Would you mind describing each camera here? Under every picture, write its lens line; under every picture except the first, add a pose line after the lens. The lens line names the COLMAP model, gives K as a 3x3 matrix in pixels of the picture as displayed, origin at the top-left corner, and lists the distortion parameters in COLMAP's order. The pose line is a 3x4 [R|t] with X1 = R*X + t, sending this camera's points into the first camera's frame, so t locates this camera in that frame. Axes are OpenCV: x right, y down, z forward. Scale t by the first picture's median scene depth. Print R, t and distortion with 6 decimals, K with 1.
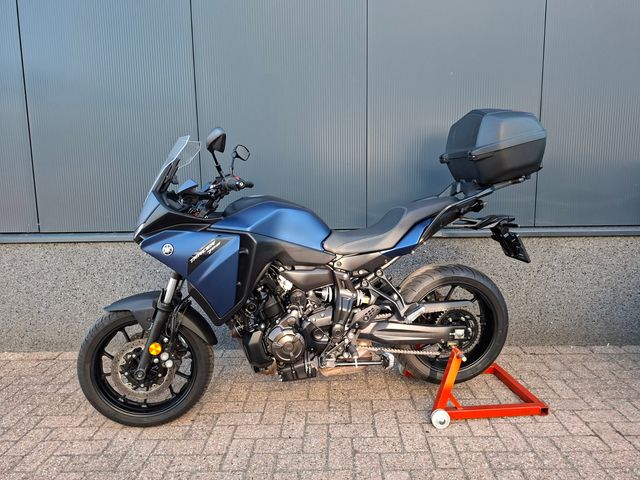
lens RADIAL K [[455.1, 0, 323.0], [0, 455.1, 226.3], [0, 0, 1]] dist [0.027930, -0.037025]
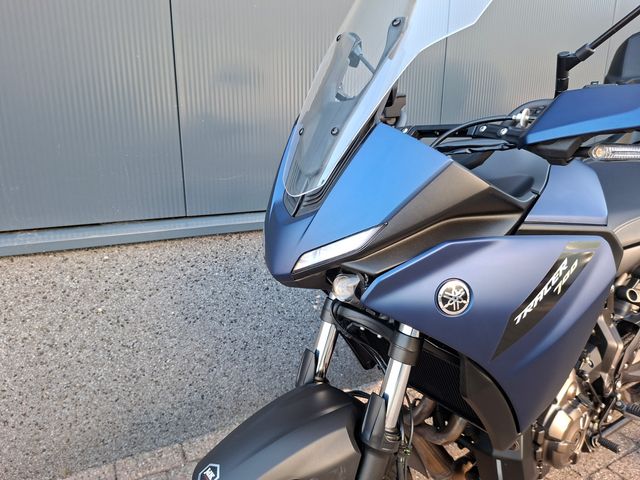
lens RADIAL K [[455.1, 0, 321.0], [0, 455.1, 242.9], [0, 0, 1]] dist [0.027930, -0.037025]
pose [[0.880327, -0.100889, 0.463515, -0.518487], [0.041313, 0.989715, 0.136958, -0.035567], [-0.472565, -0.101419, 0.875441, 0.674986]]
